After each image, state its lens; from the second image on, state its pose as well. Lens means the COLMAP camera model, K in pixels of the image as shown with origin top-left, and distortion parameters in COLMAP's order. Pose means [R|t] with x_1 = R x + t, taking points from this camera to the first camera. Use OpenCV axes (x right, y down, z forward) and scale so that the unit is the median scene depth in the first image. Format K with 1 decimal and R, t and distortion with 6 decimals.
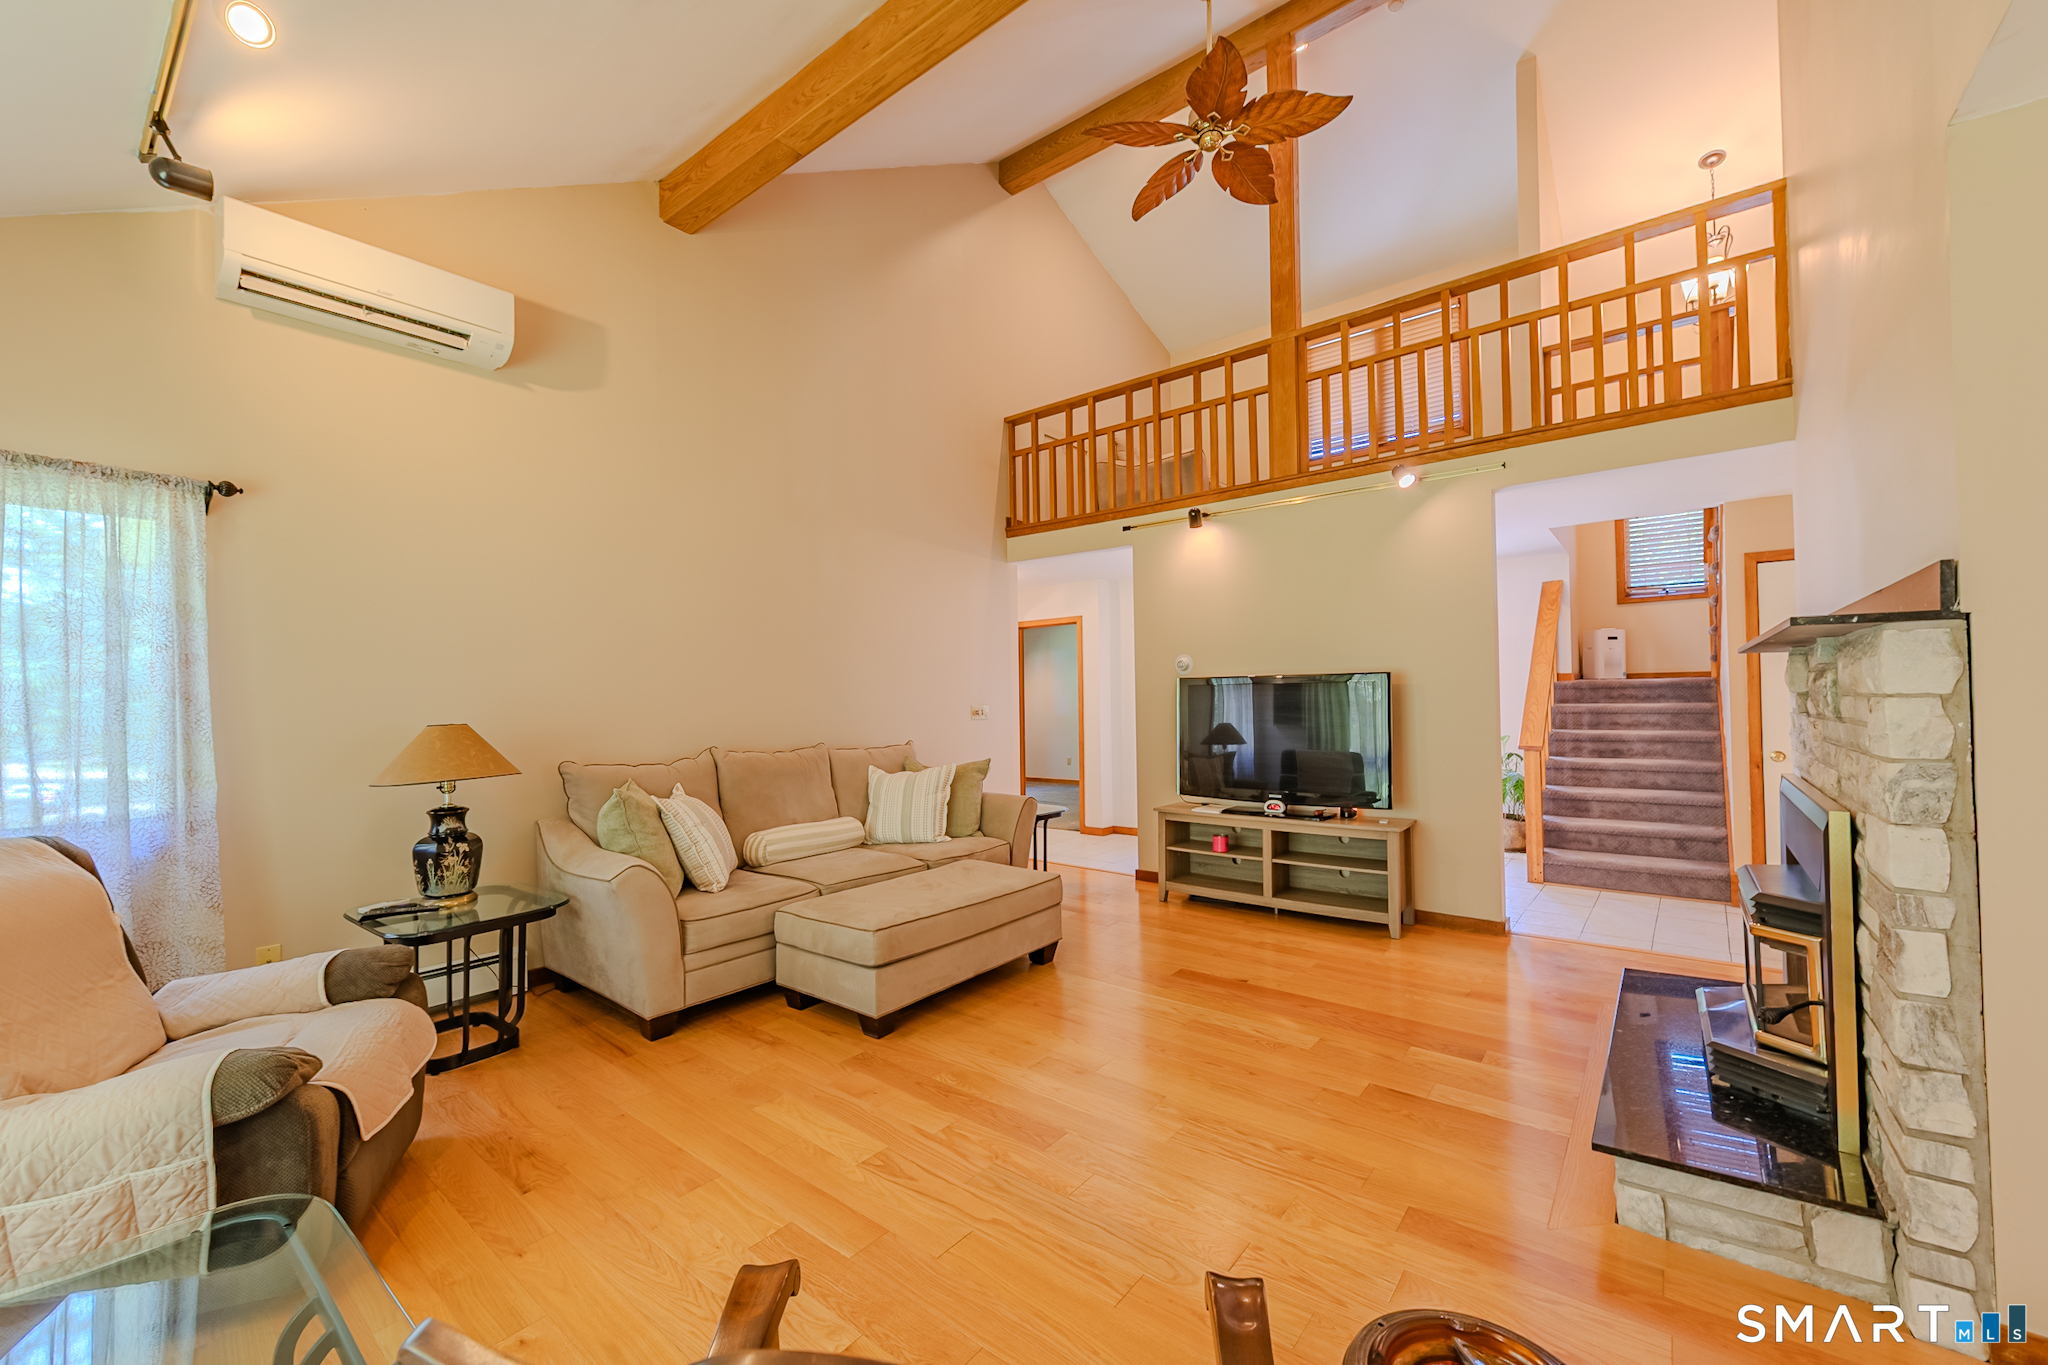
lens RADIAL K [[808.0, 0, 1056.6], [0, 808.0, 666.8], [0, 0, 1]] dist [0.008461, -0.003425]
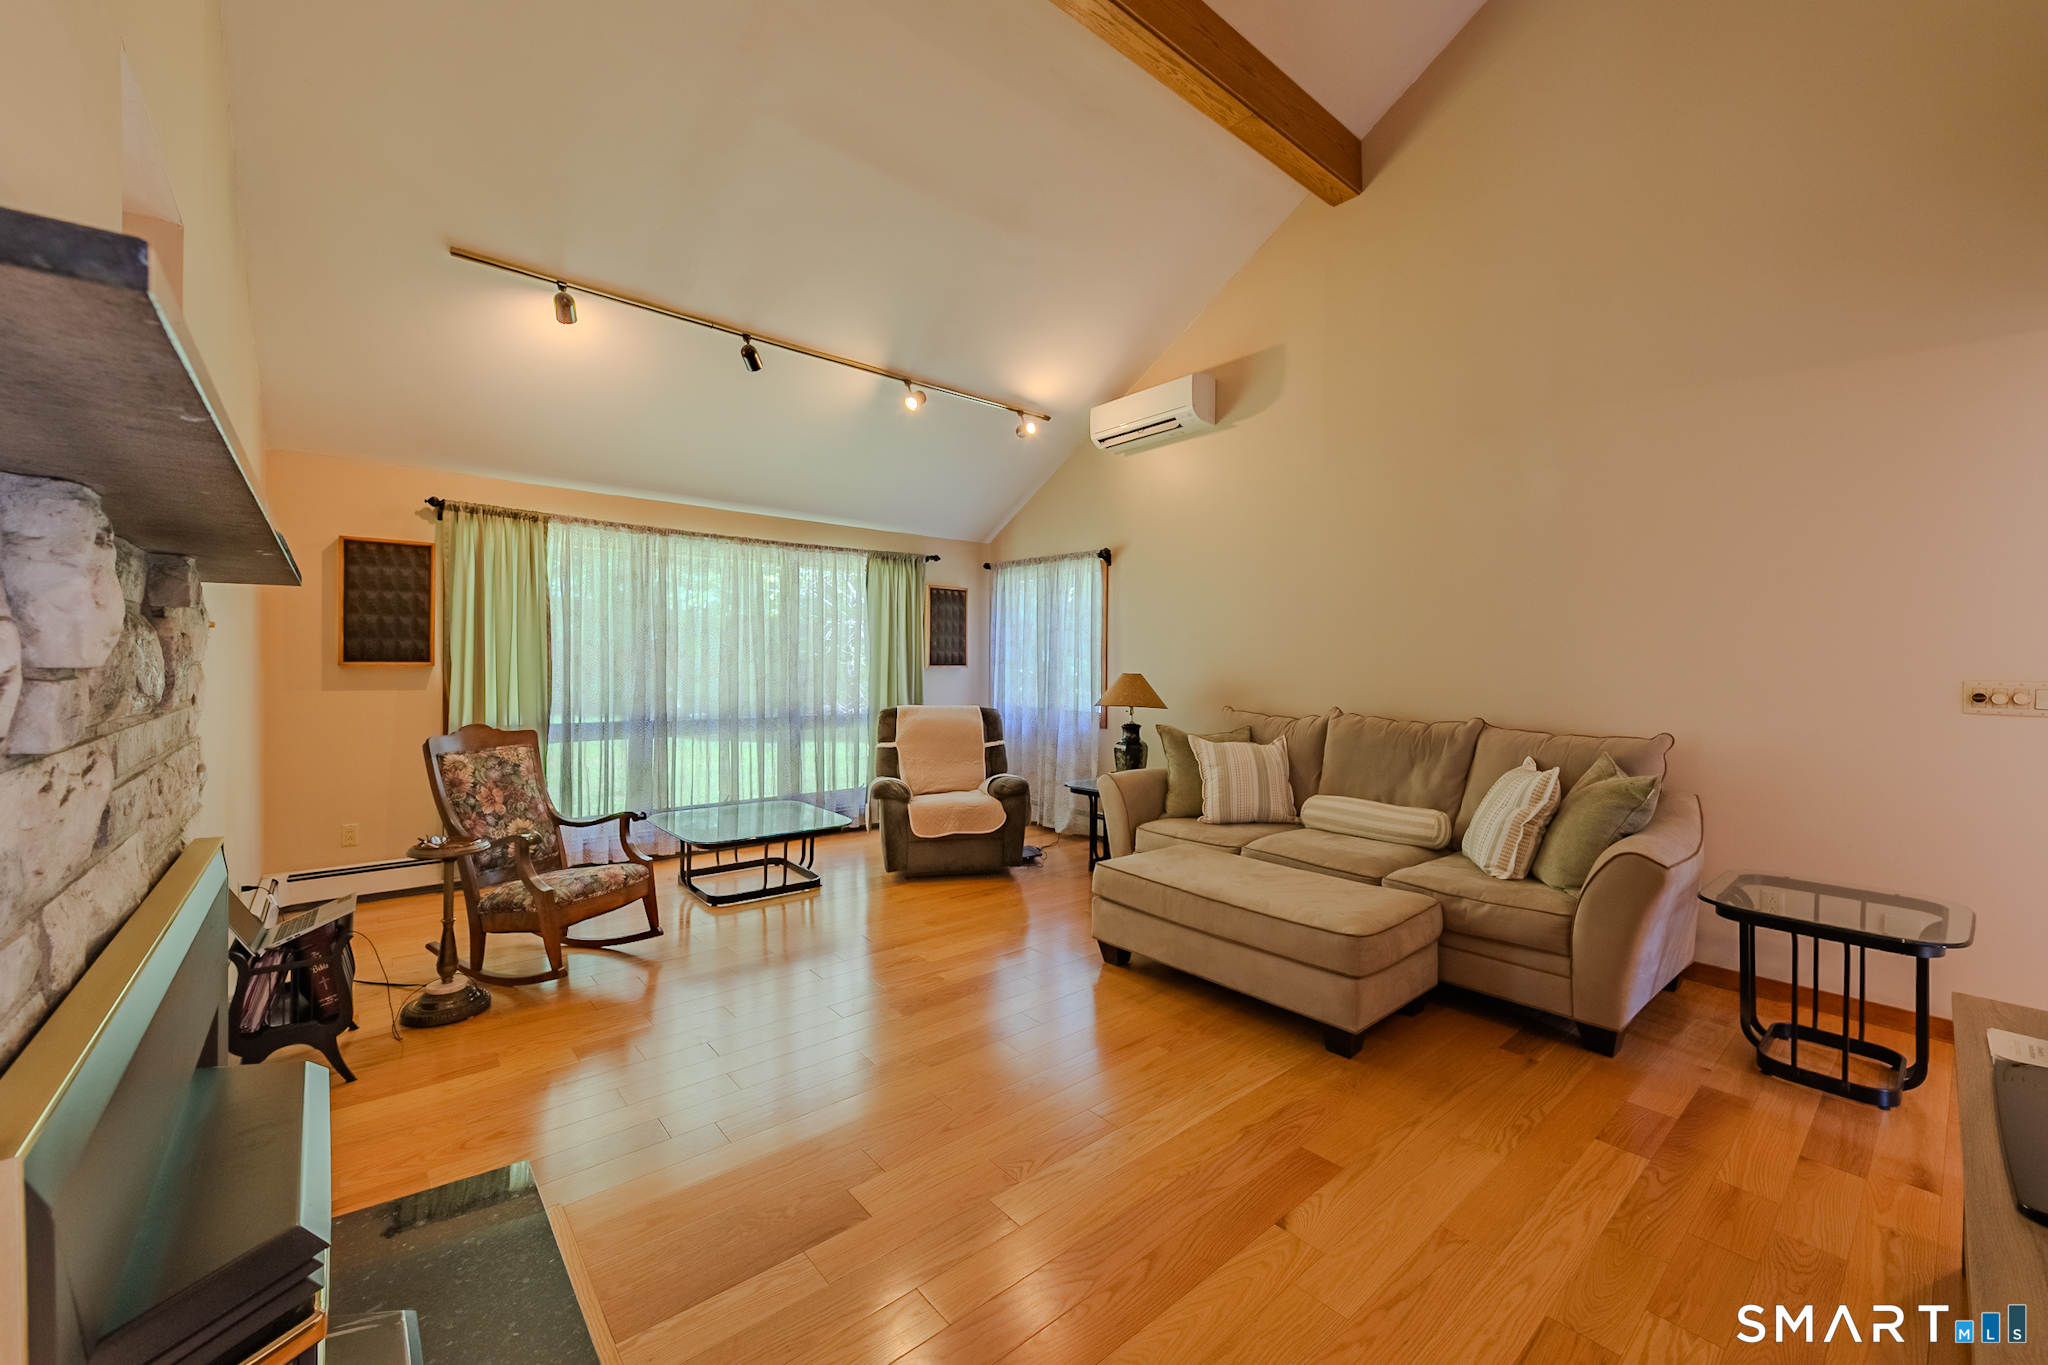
lens RADIAL K [[808.0, 0, 1041.0], [0, 808.0, 675.1], [0, 0, 1]] dist [0.008461, -0.003425]
pose [[-0.194774, 0.028797, -0.980425, 0.612529], [0.031536, 0.999236, 0.023084, 0.020736], [0.980341, -0.026423, -0.195533, 0.780348]]
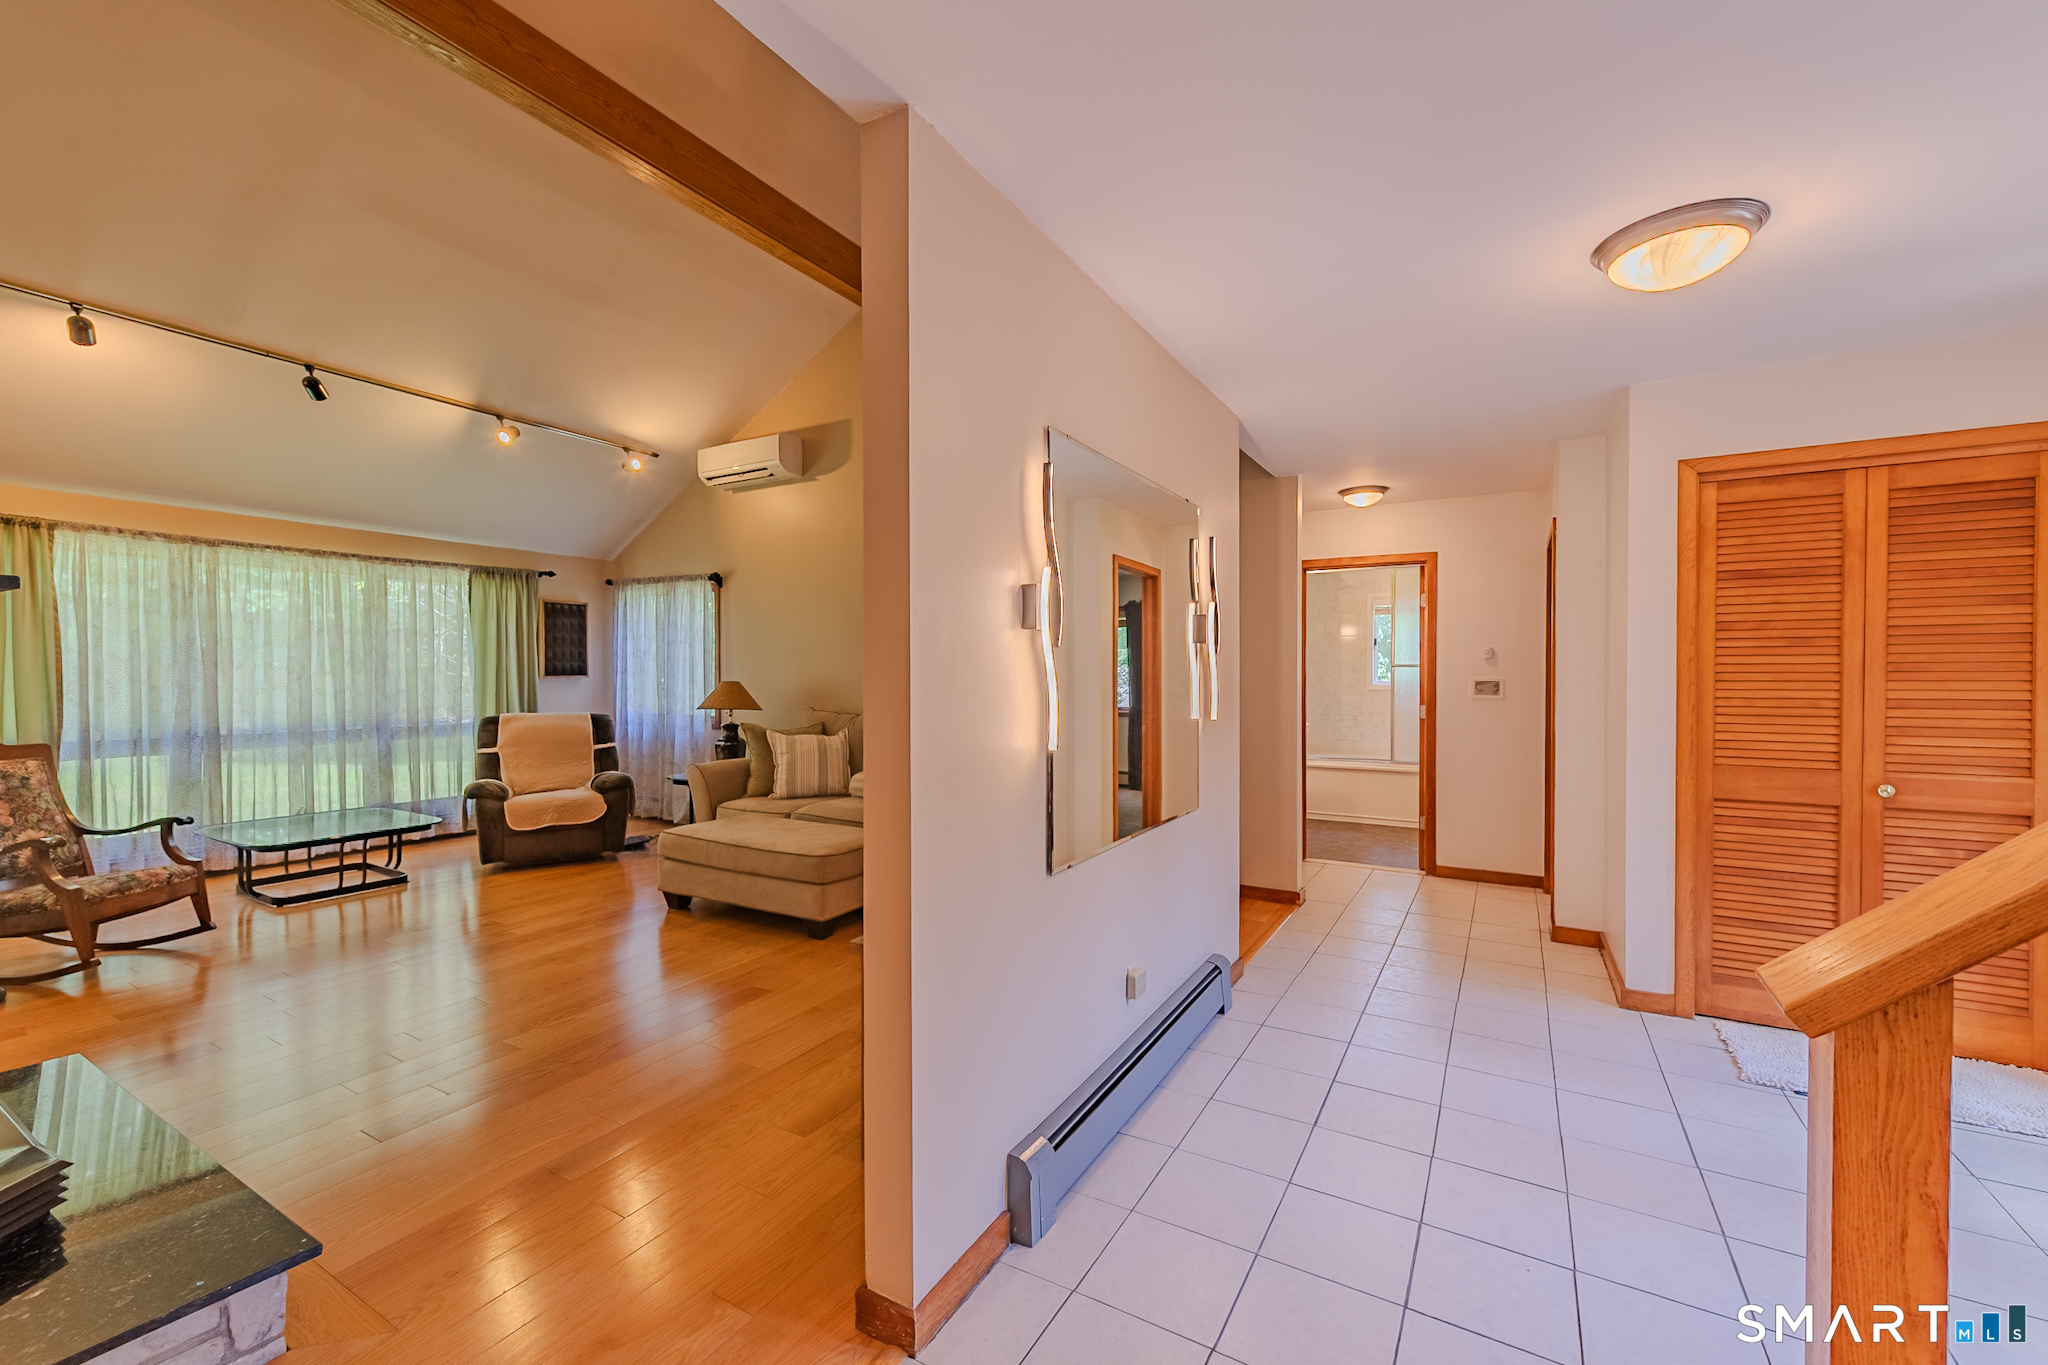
lens RADIAL K [[808.0, 0, 1053.1], [0, 808.0, 685.9], [0, 0, 1]] dist [0.008461, -0.003425]
pose [[0.162829, 0.032839, -0.986108, 0.888678], [0.033682, 0.998678, 0.038819, 0.022257], [0.986079, -0.039535, 0.161508, 0.993887]]
